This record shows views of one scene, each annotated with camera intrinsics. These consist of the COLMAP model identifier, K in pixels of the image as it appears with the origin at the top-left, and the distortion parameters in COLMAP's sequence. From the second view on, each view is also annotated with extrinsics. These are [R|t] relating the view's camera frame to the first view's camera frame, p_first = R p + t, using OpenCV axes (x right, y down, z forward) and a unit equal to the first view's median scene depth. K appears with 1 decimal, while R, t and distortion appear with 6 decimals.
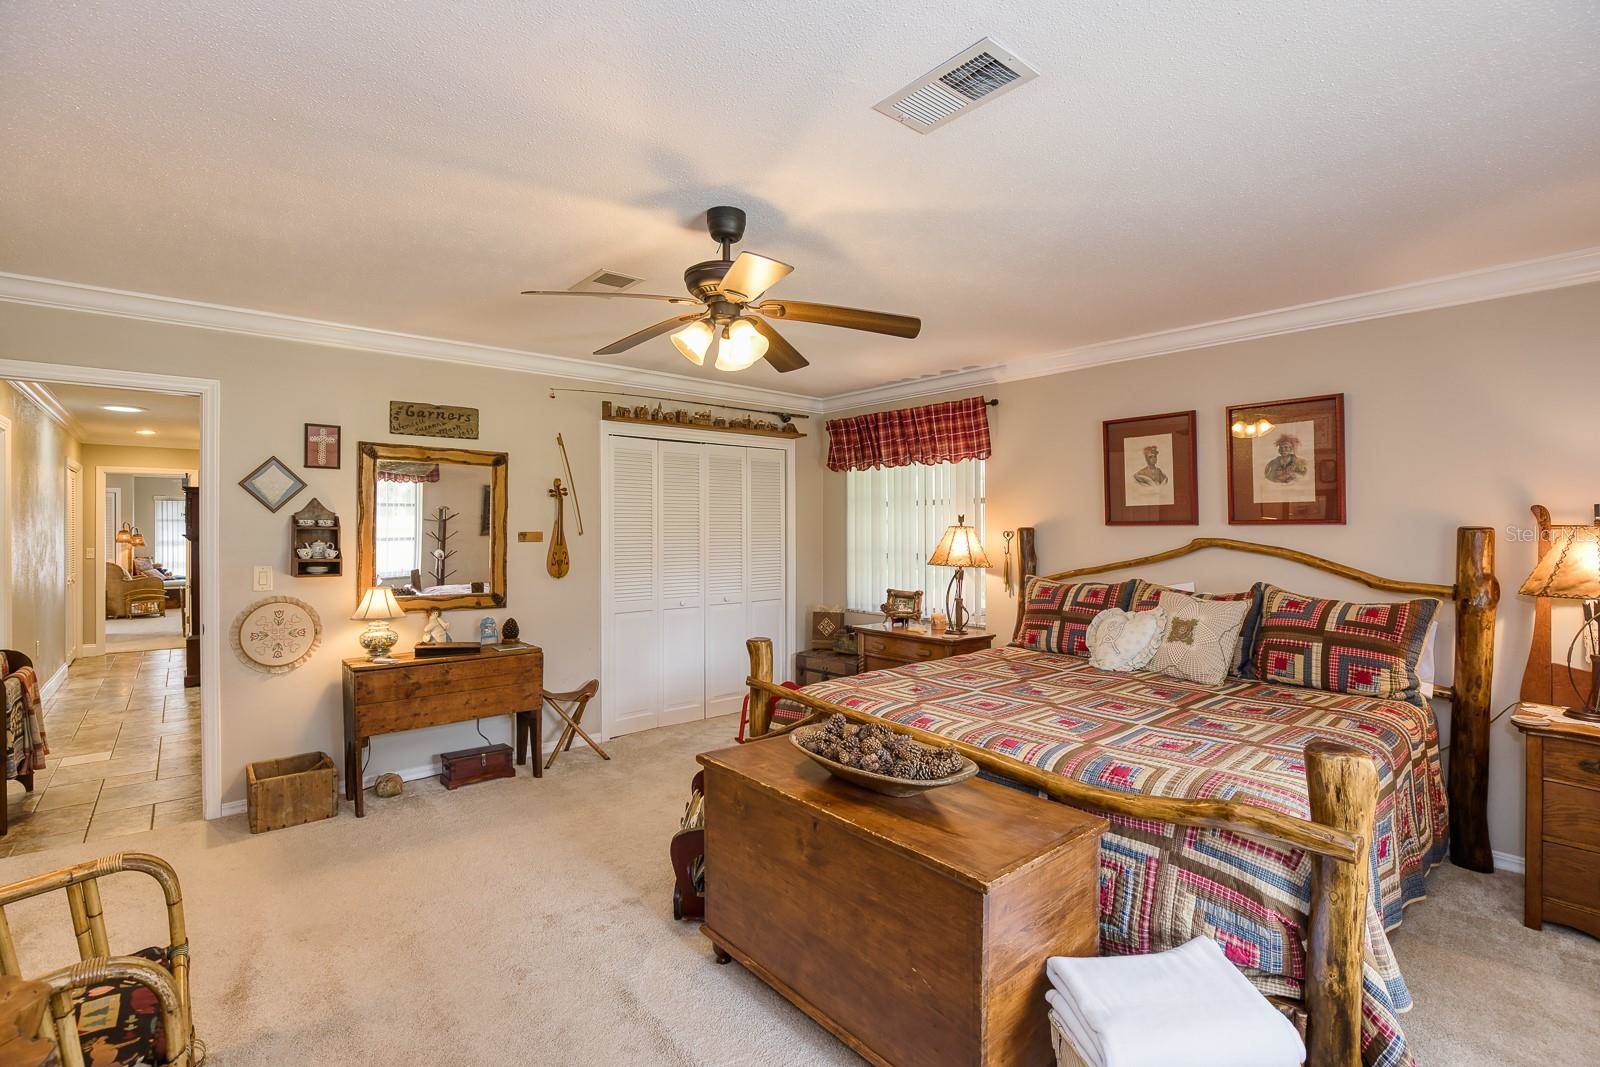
lens RADIAL K [[743.7, 0, 806.1], [0, 743.7, 537.1], [0, 0, 1]] dist [-0.016778, 0.000049]
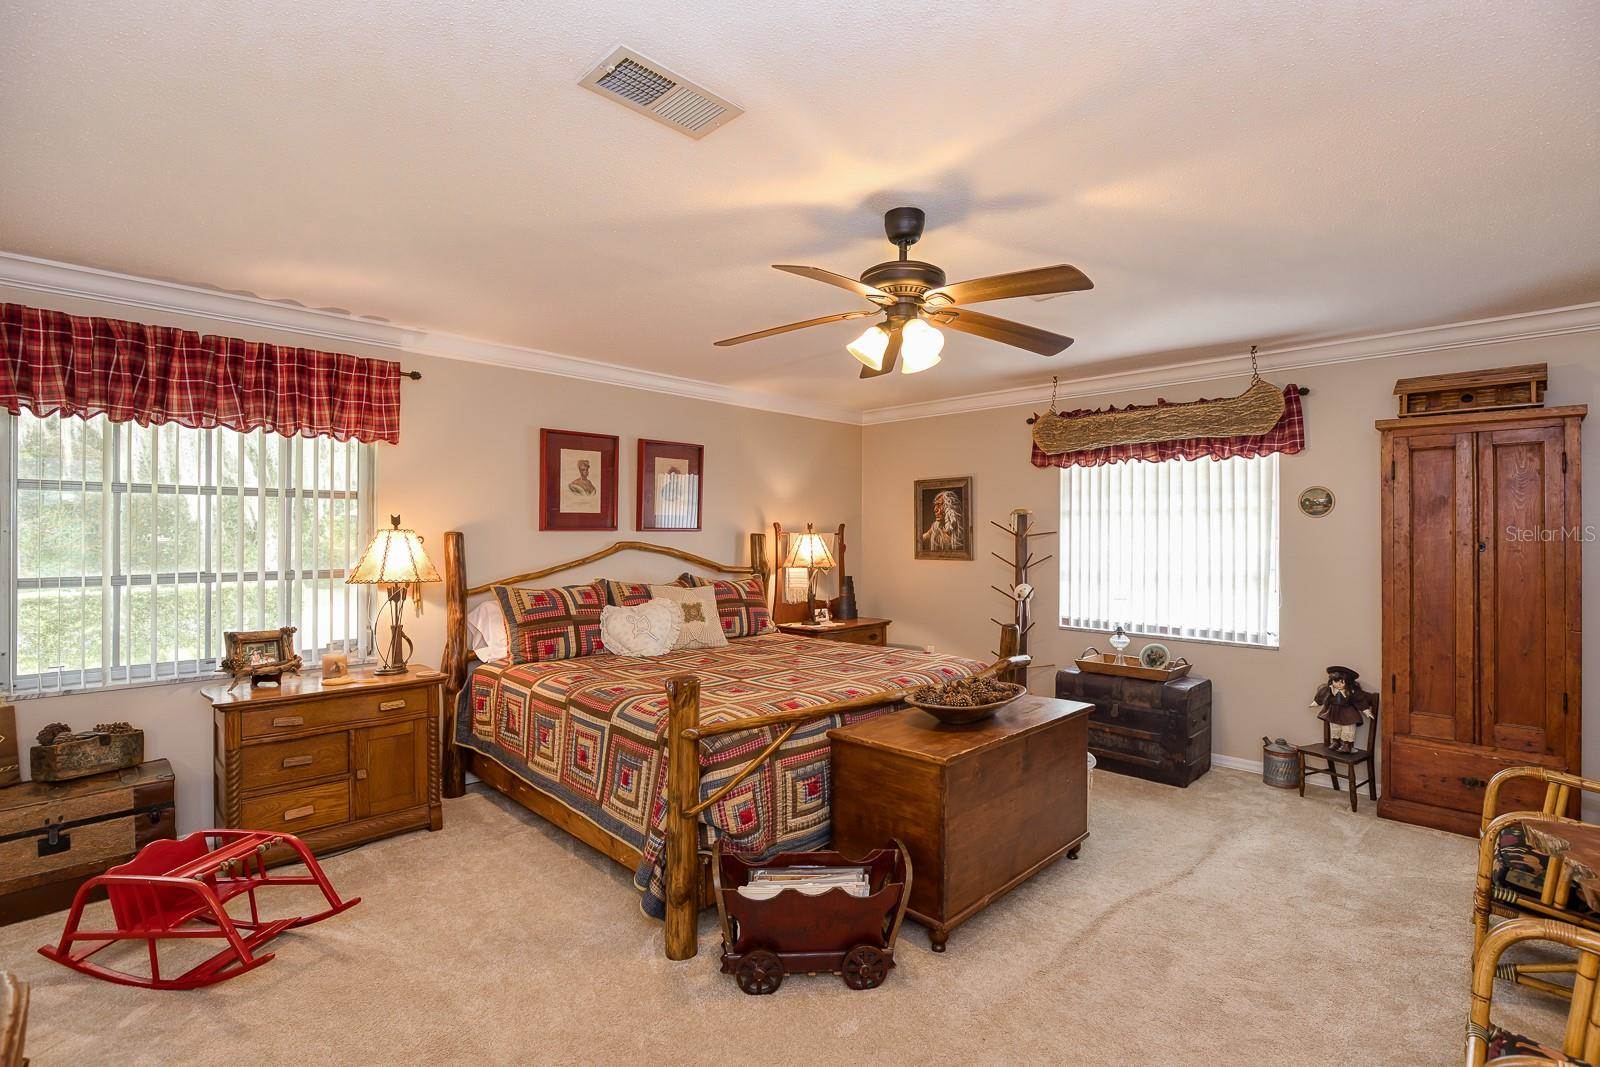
lens RADIAL K [[743.7, 0, 806.1], [0, 743.7, 537.1], [0, 0, 1]] dist [-0.016778, 0.000049]
pose [[-0.084204, -0.003261, 0.996443, -0.679650], [0.008547, 0.999955, 0.003995, -0.007925], [-0.996412, 0.008853, -0.084172, 0.761727]]
